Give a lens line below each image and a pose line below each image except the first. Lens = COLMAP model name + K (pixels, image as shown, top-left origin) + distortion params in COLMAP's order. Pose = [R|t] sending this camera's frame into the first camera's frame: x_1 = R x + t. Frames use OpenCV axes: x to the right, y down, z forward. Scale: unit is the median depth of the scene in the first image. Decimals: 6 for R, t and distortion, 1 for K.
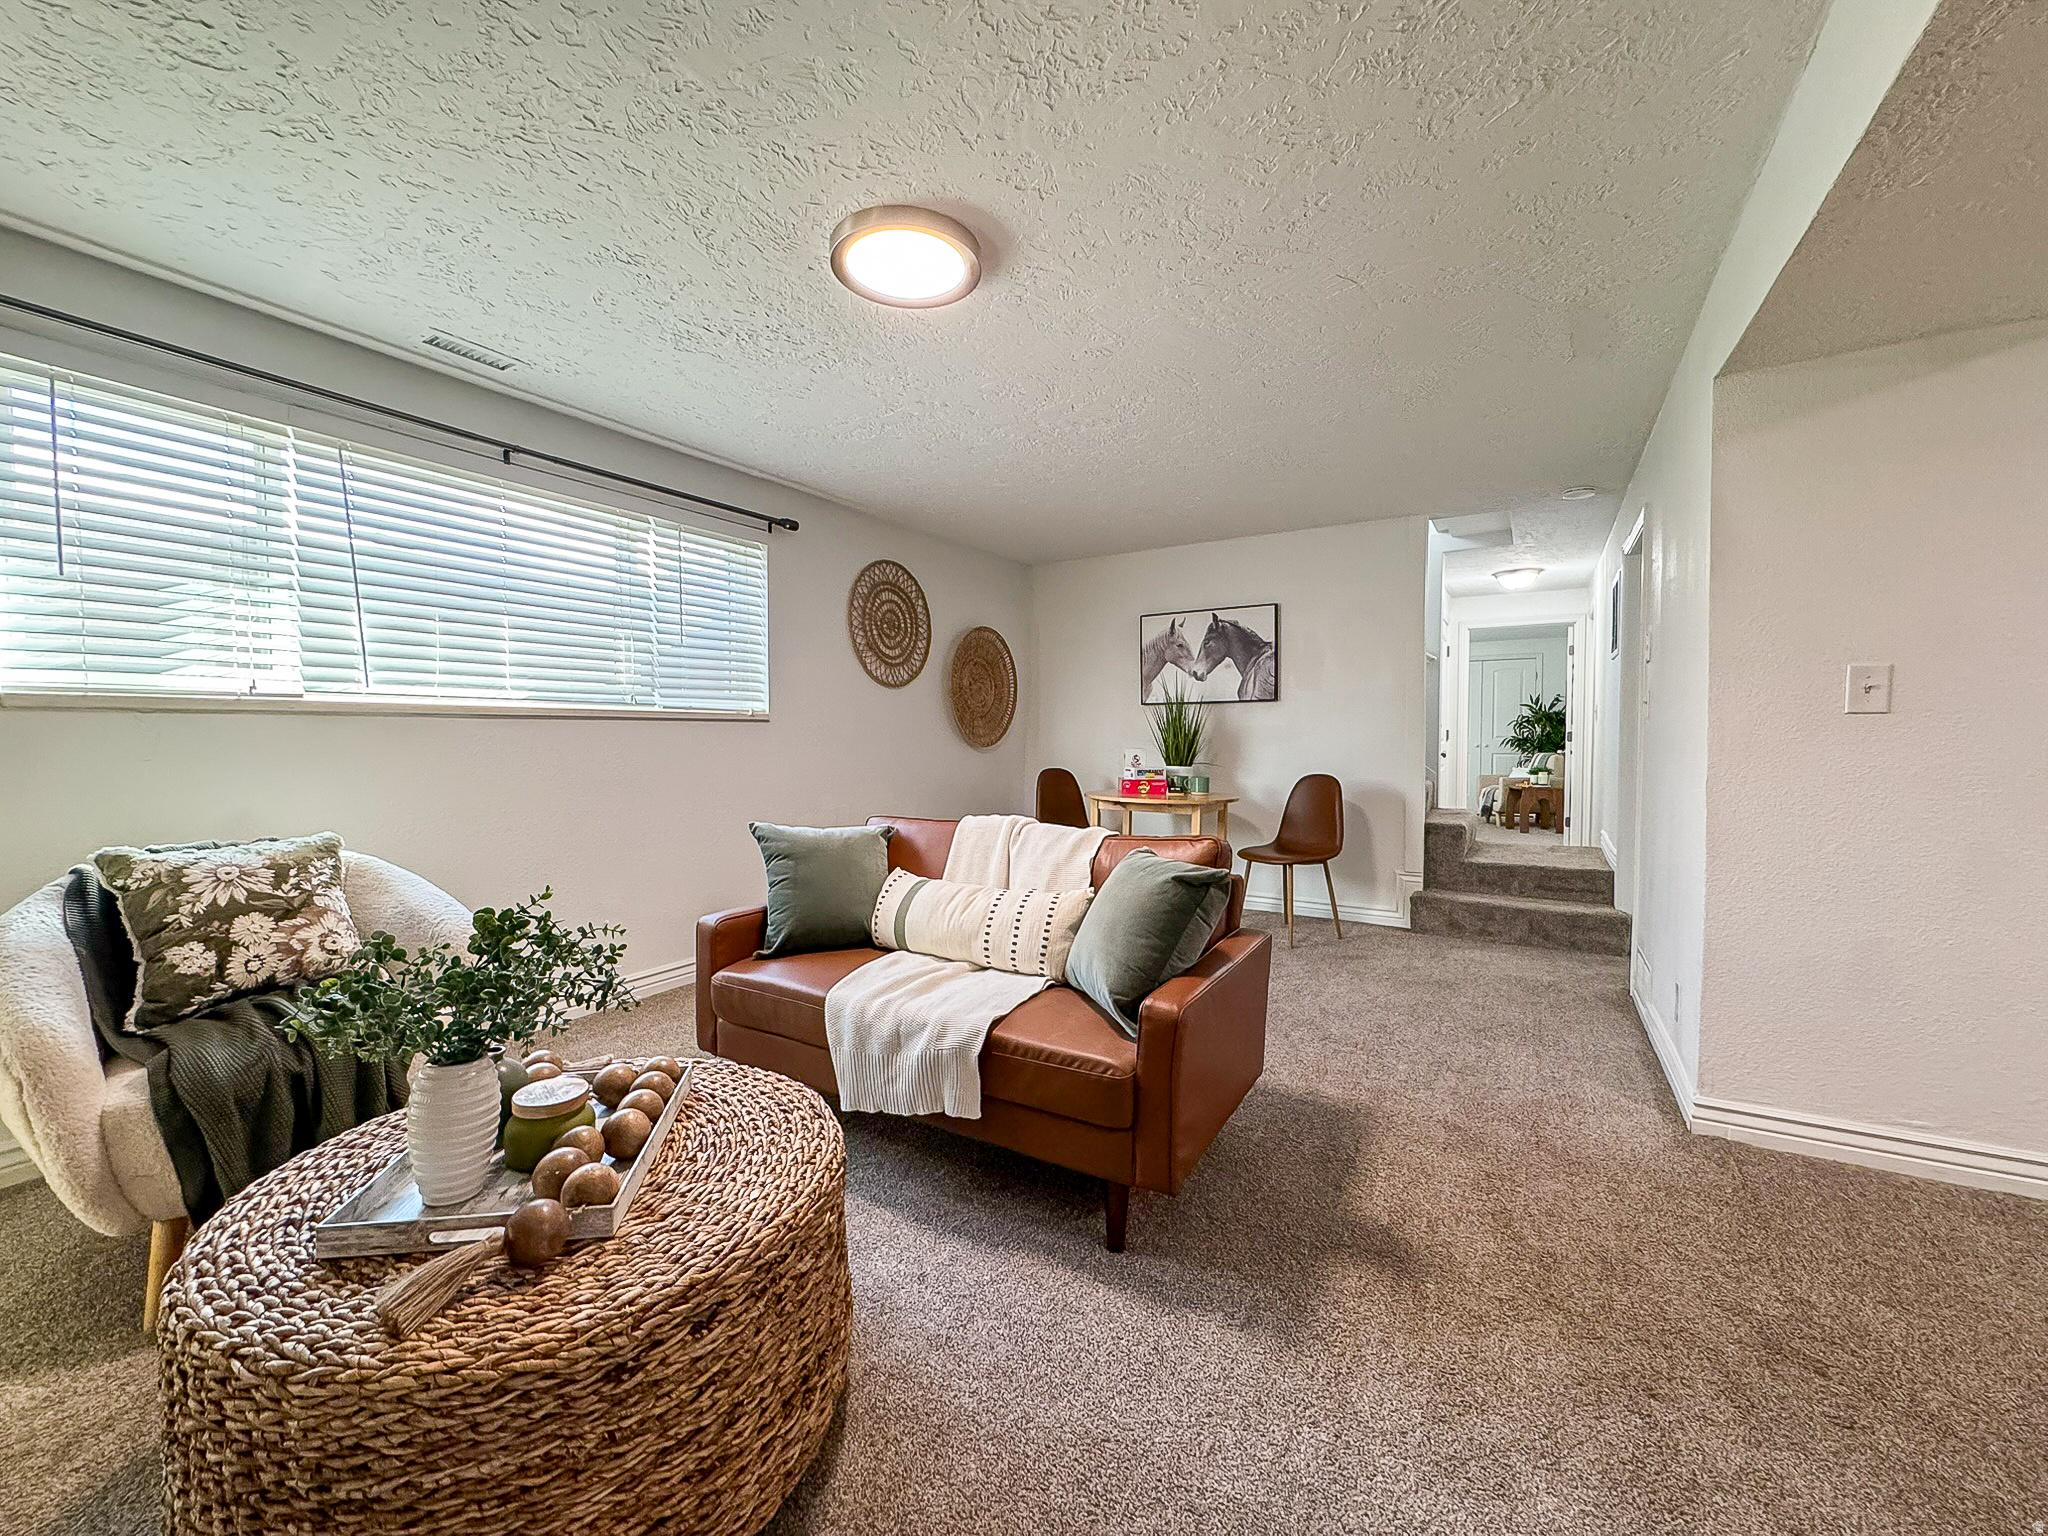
lens RADIAL K [[811.3, 0, 1018.6], [0, 811.3, 778.8], [0, 0, 1]] dist [-0.018175, -0.000053]
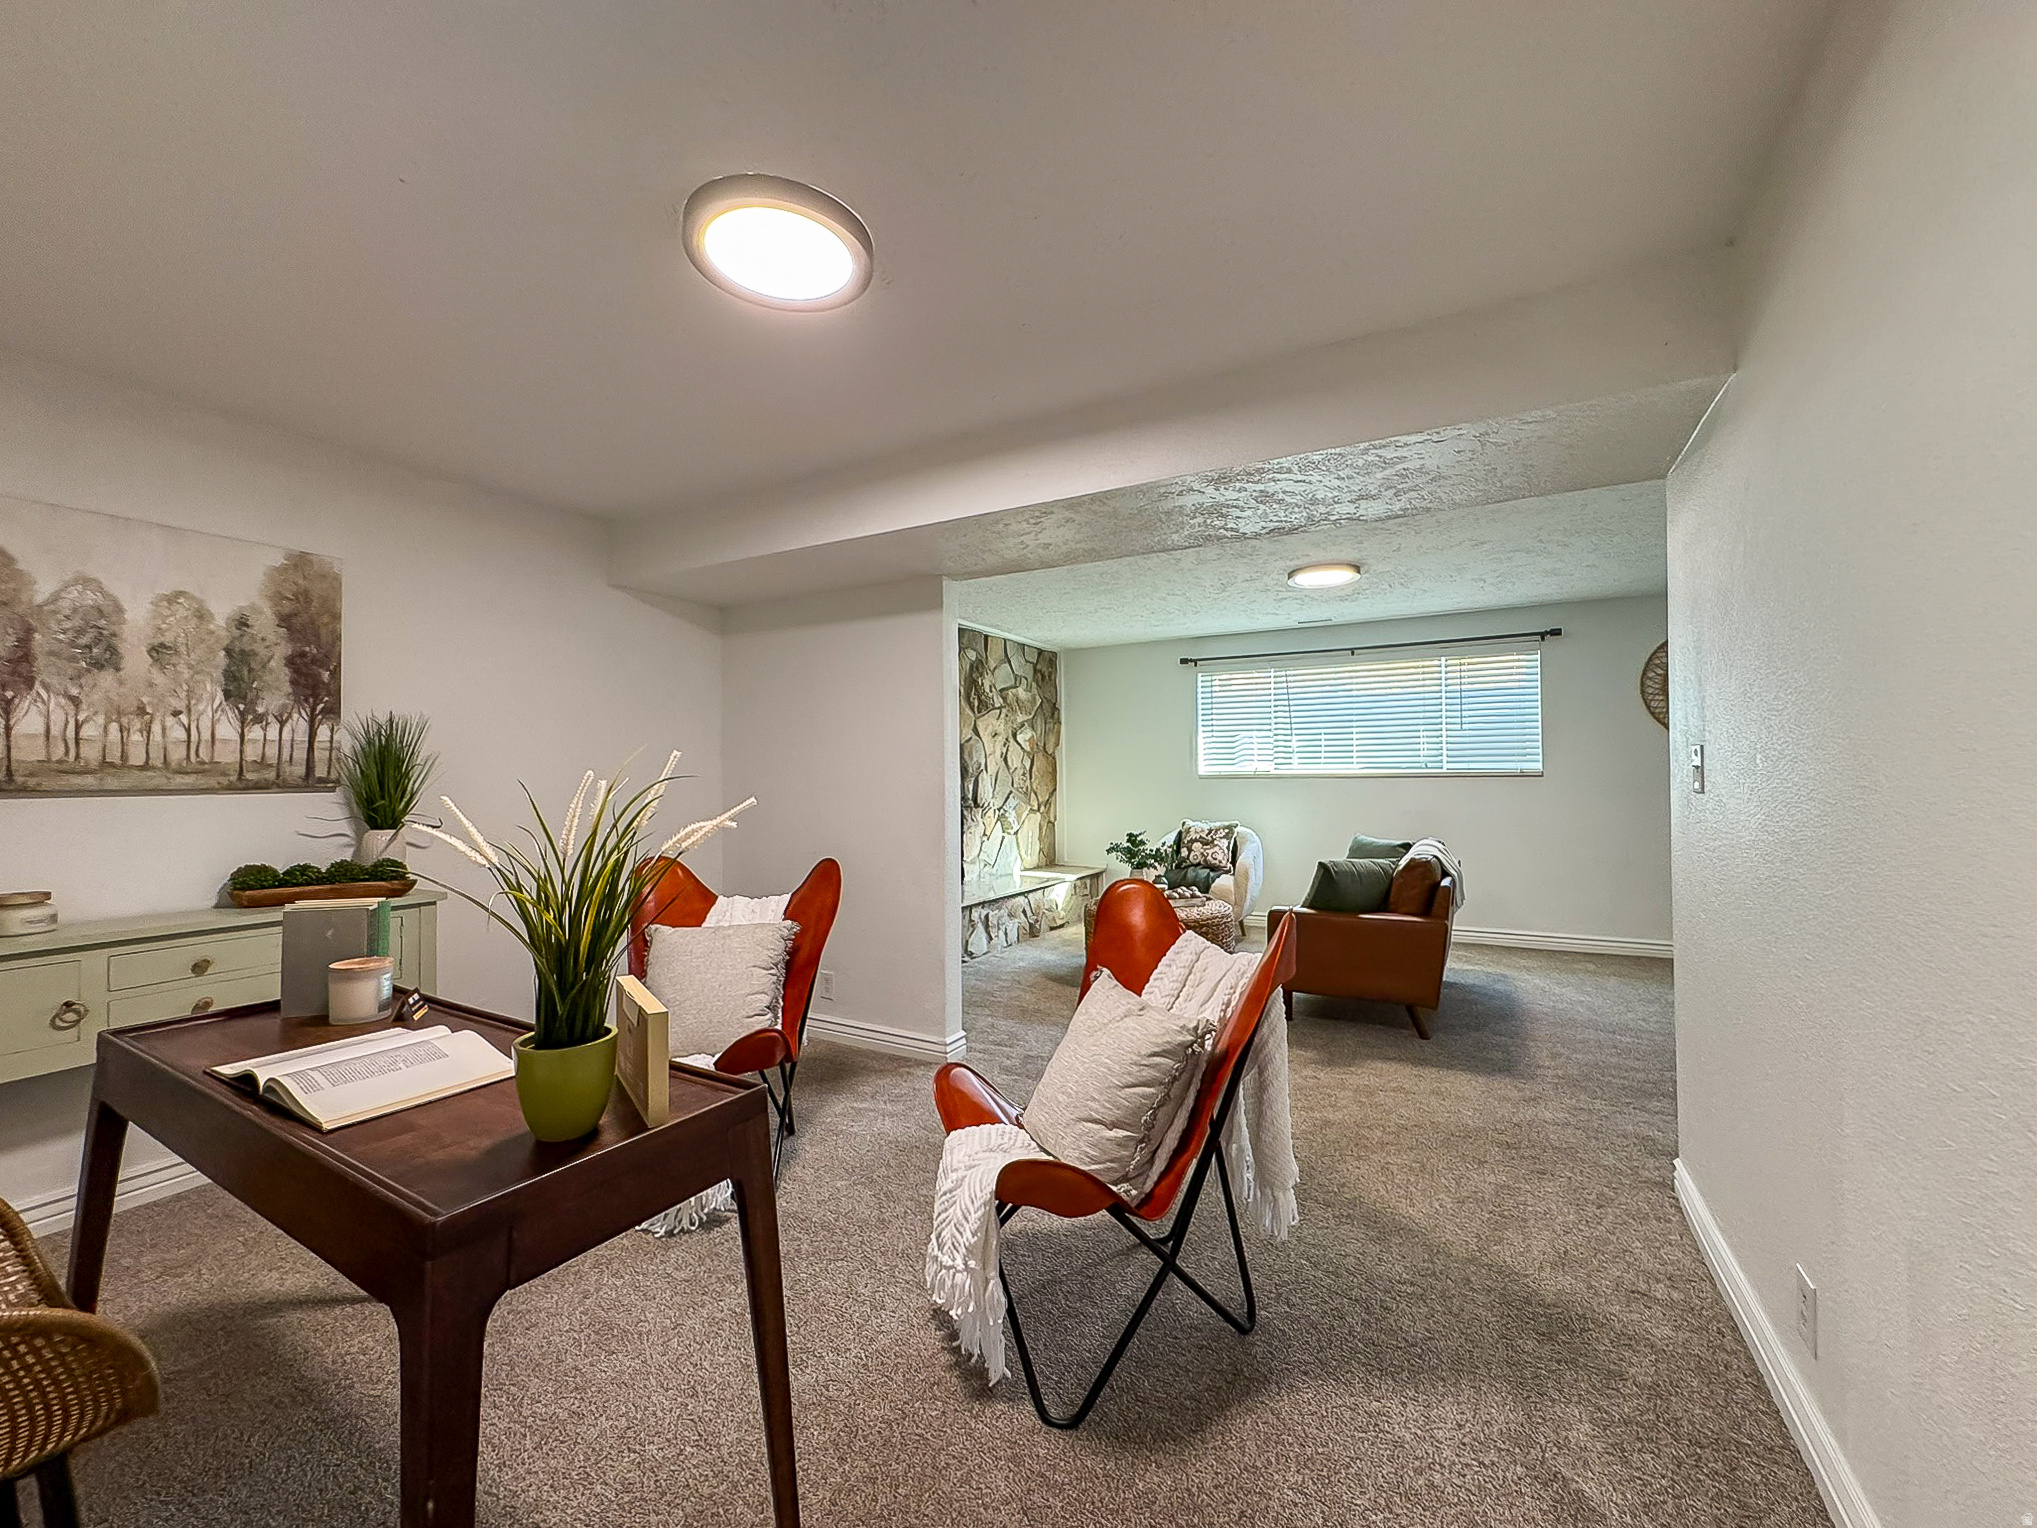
lens RADIAL K [[821.2, 0, 1021.6], [0, 821.2, 762.7], [0, 0, 1]] dist [-0.003916, 0.000429]
pose [[0.043308, -0.012256, -0.998987, 0.858973], [-0.041060, 0.999058, -0.014037, -0.029940], [0.998218, 0.041626, 0.042764, 0.035197]]
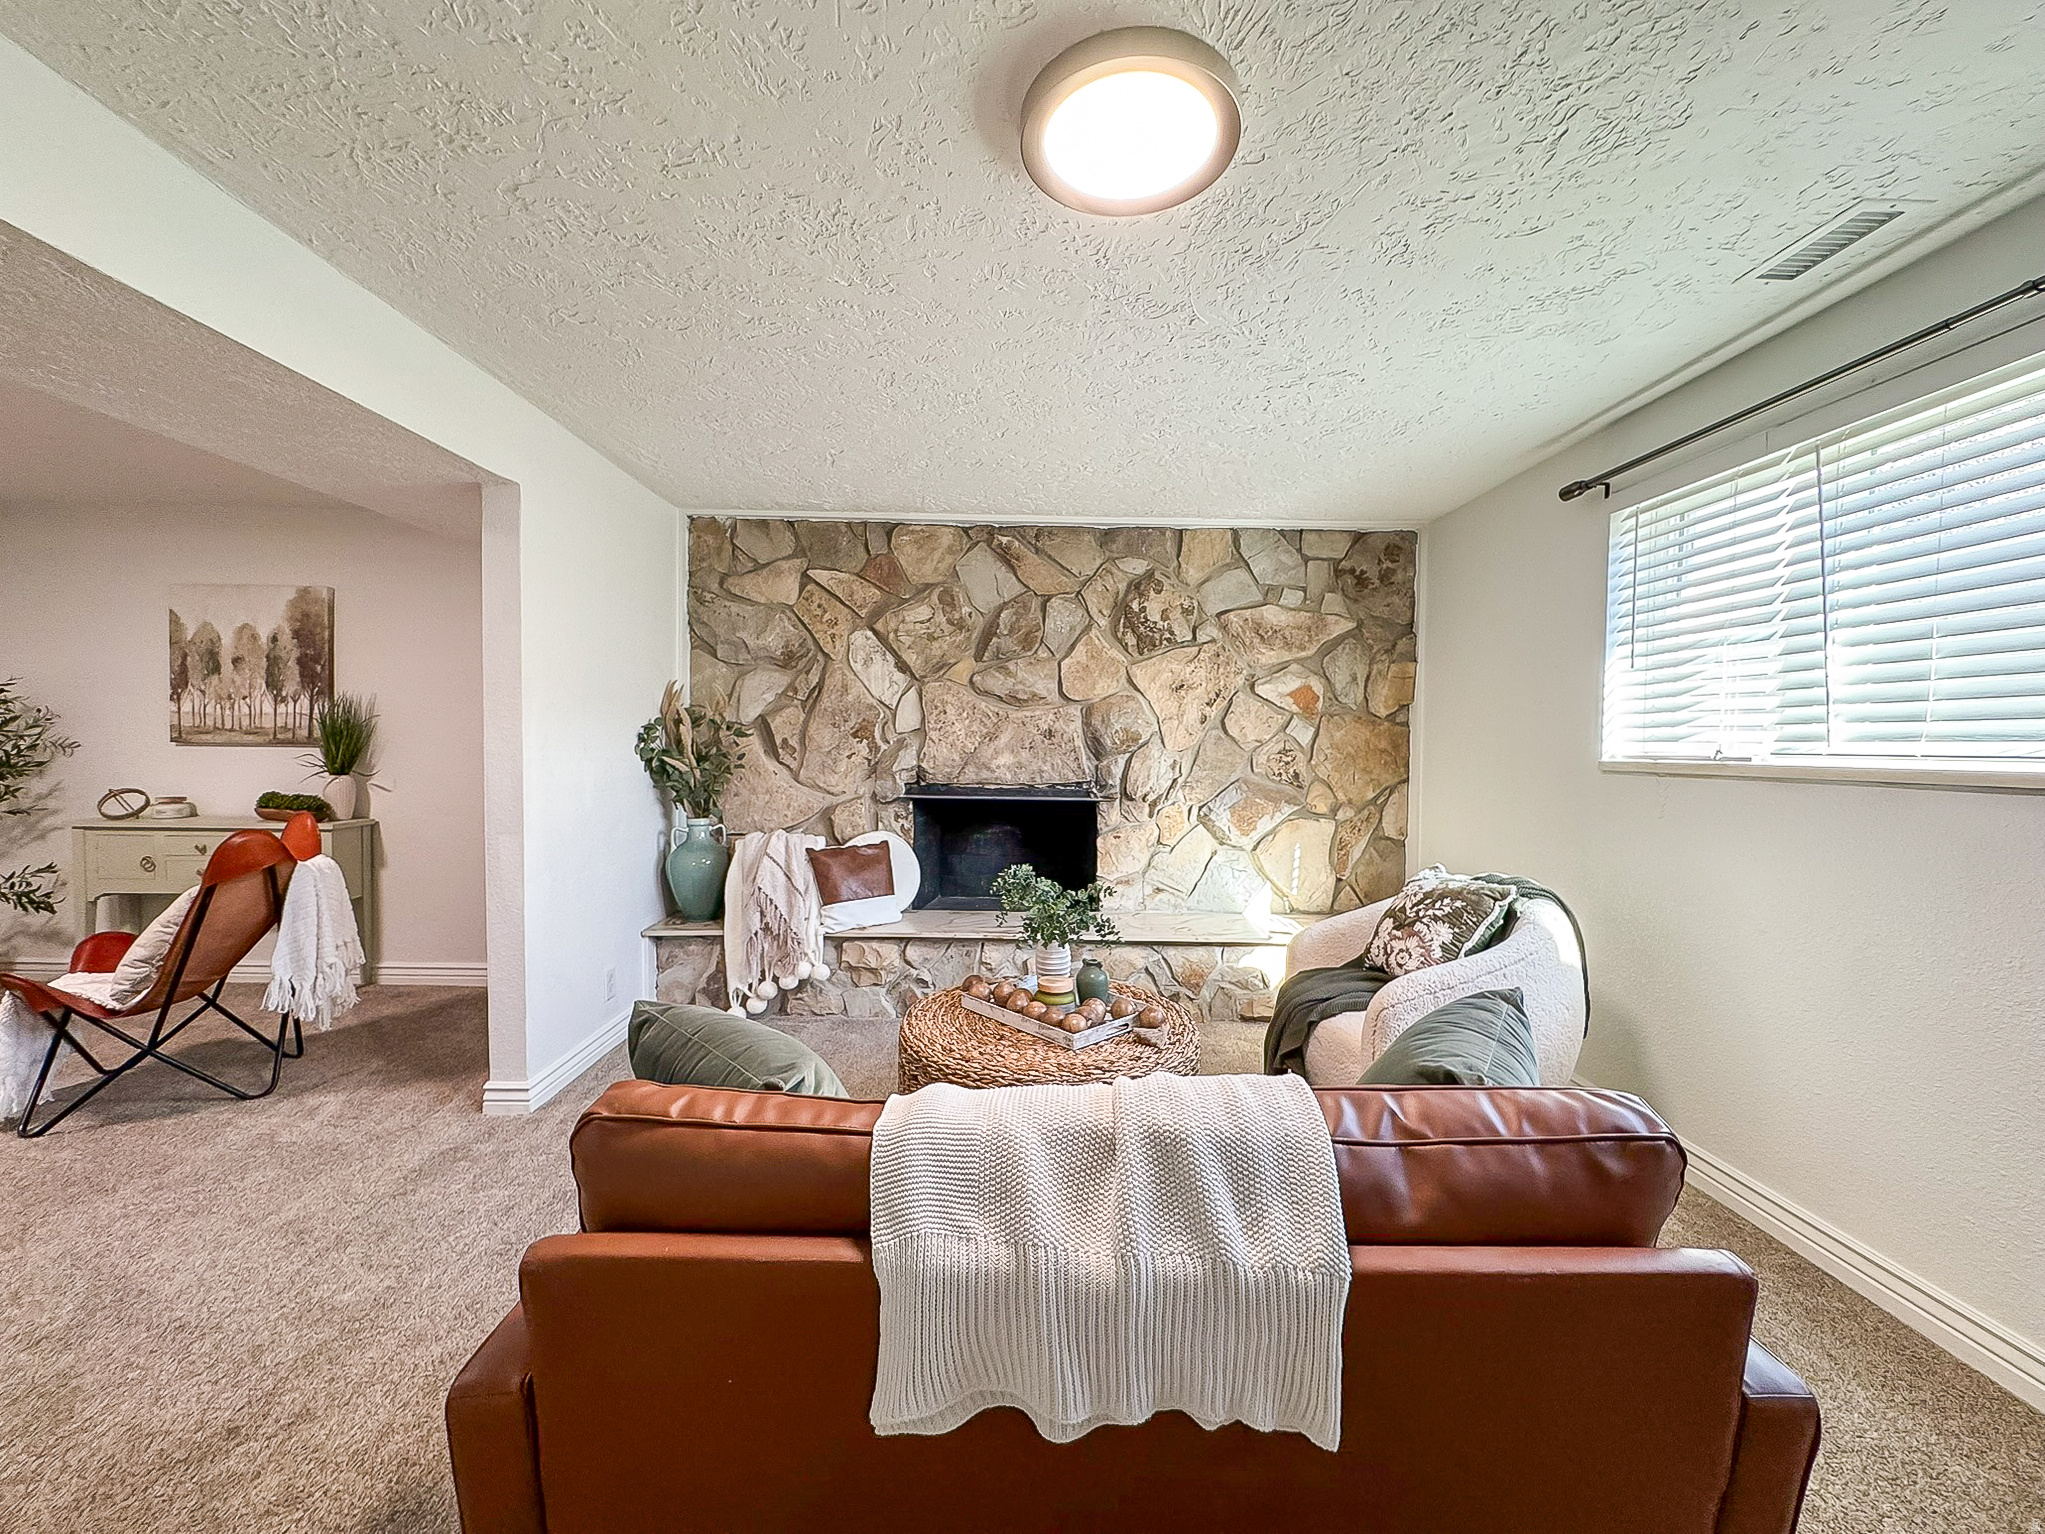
lens RADIAL K [[824.4, 0, 1025.6], [0, 824.4, 765.7], [0, 0, 1]] dist [-0.003916, 0.000429]
pose [[-0.843035, 0.002913, -0.537850, 0.138346], [-0.037452, 0.997240, 0.064105, -0.059447], [0.536553, 0.074186, -0.840600, 0.654333]]
